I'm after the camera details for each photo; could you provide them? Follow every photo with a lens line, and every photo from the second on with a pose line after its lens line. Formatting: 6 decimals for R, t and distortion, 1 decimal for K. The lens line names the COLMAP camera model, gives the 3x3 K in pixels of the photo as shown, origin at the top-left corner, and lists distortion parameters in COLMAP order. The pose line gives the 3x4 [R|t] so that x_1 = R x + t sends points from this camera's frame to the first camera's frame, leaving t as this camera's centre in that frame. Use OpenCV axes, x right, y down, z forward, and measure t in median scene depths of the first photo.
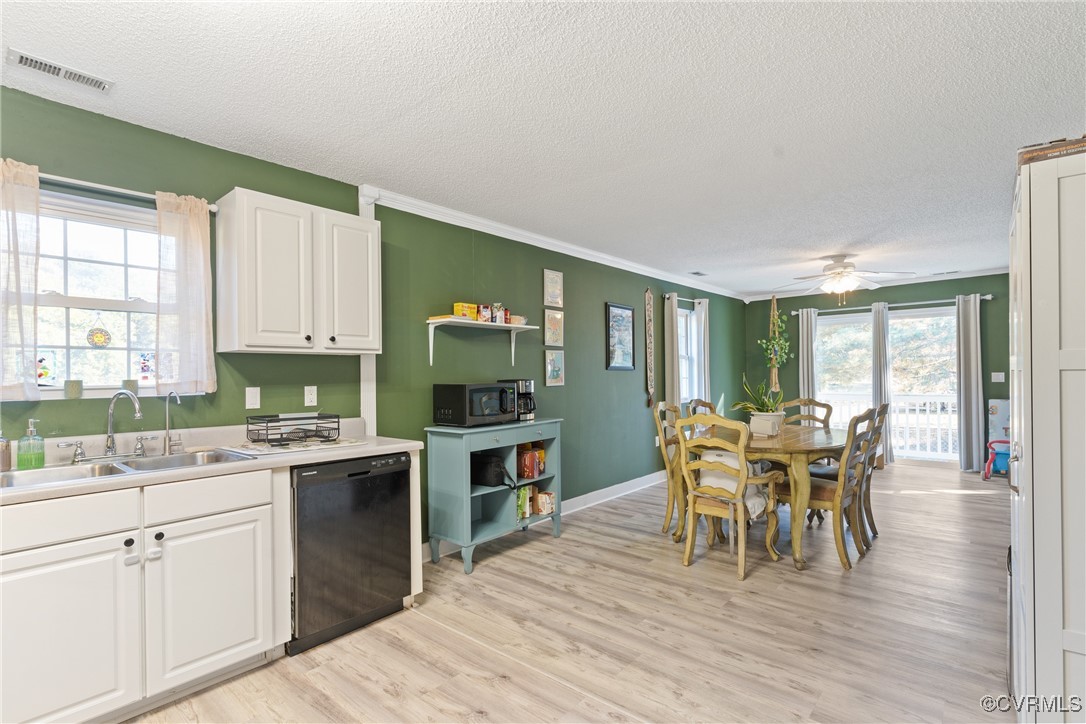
lens RADIAL K [[524.0, 0, 541.2], [0, 524.0, 367.3], [0, 0, 1]] dist [0.001482, 0.001589]
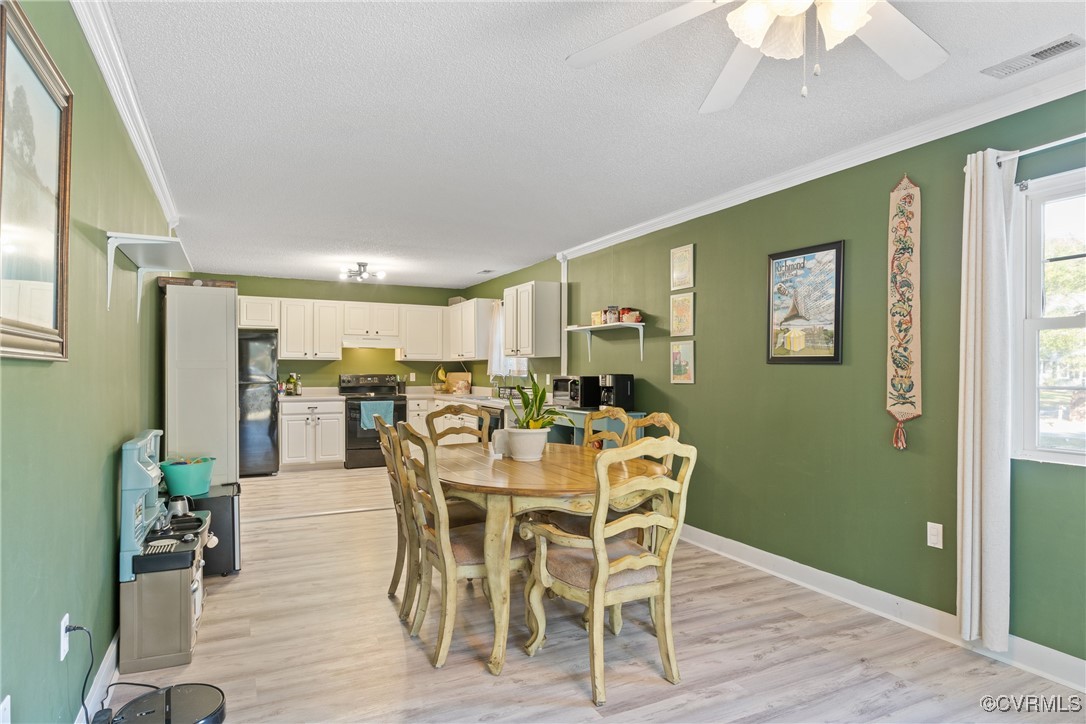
lens RADIAL K [[612.5, 0, 538.8], [0, 612.5, 364.5], [0, 0, 1]] dist [-0.004501, -0.000124]
pose [[-0.385139, 0.004905, -0.922845, 1.405858], [0.016628, 0.999860, -0.001625, 0.003697], [0.922709, -0.015970, -0.385167, 1.607352]]
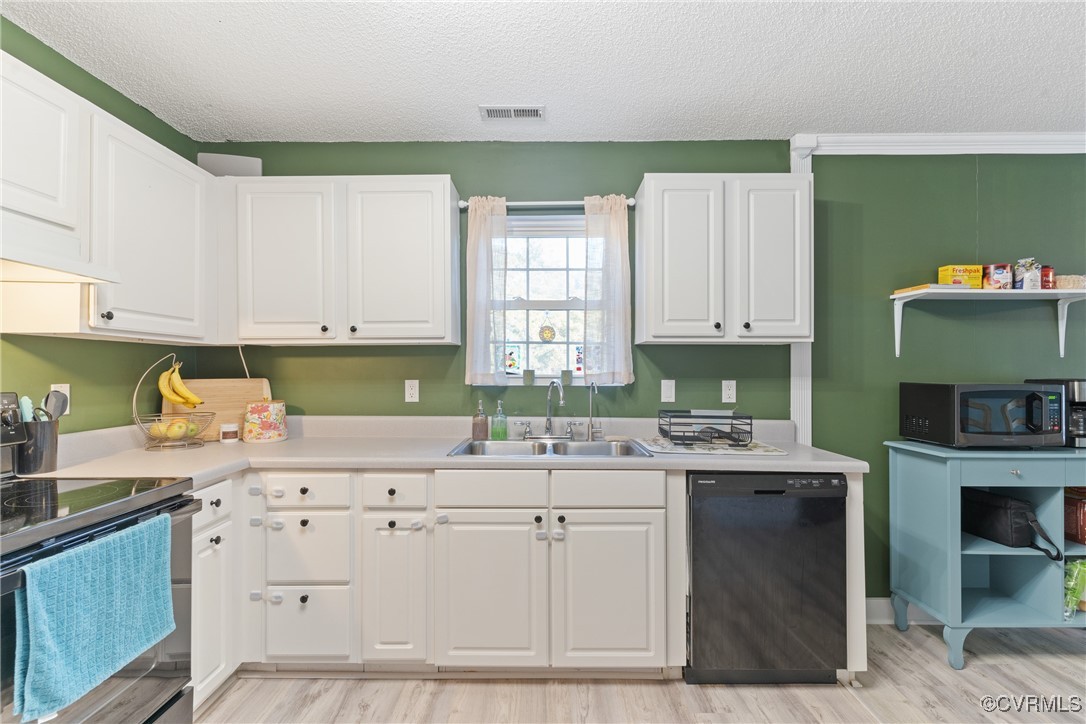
lens RADIAL K [[524.0, 0, 536.5], [0, 524.0, 364.0], [0, 0, 1]] dist [0.001482, 0.001589]
pose [[0.647862, 0.005015, -0.761741, 0.021887], [-0.000482, 0.999981, 0.006173, 0.002435], [0.761758, -0.003632, 0.647852, 0.157022]]
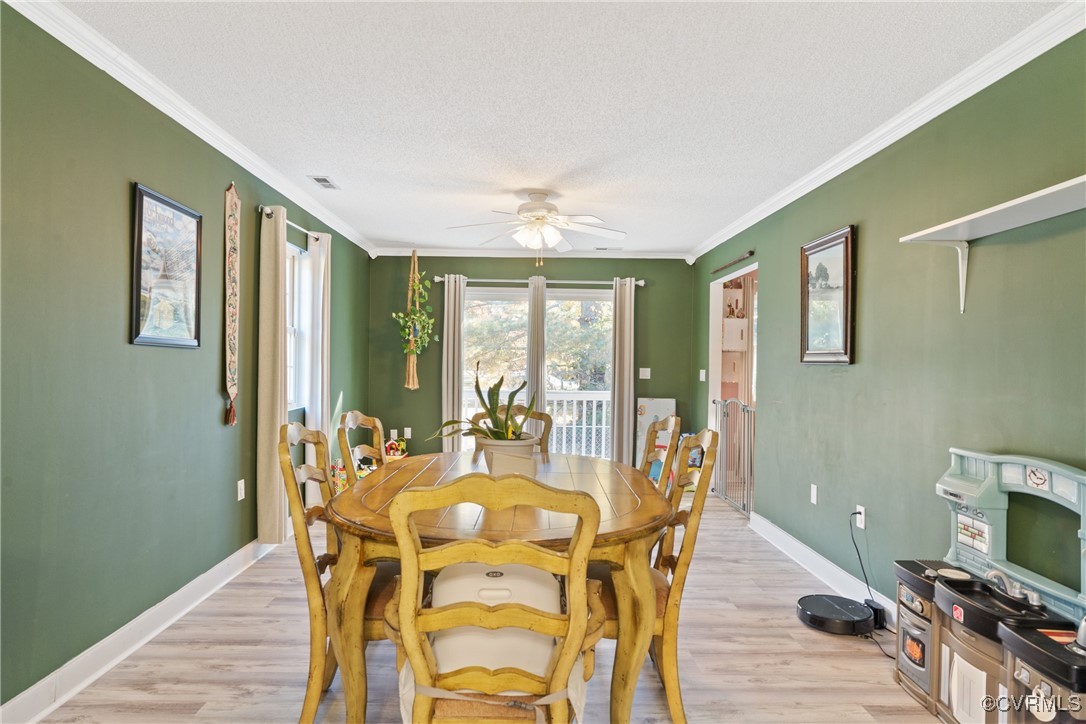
lens RADIAL K [[612.5, 0, 542.1], [0, 612.5, 367.0], [0, 0, 1]] dist [-0.004501, -0.000124]
pose [[0.738510, 0.021048, 0.673914, 0.061613], [-0.035406, 0.999344, 0.007588, 0.012141], [-0.673312, -0.029465, 0.738771, 0.654366]]
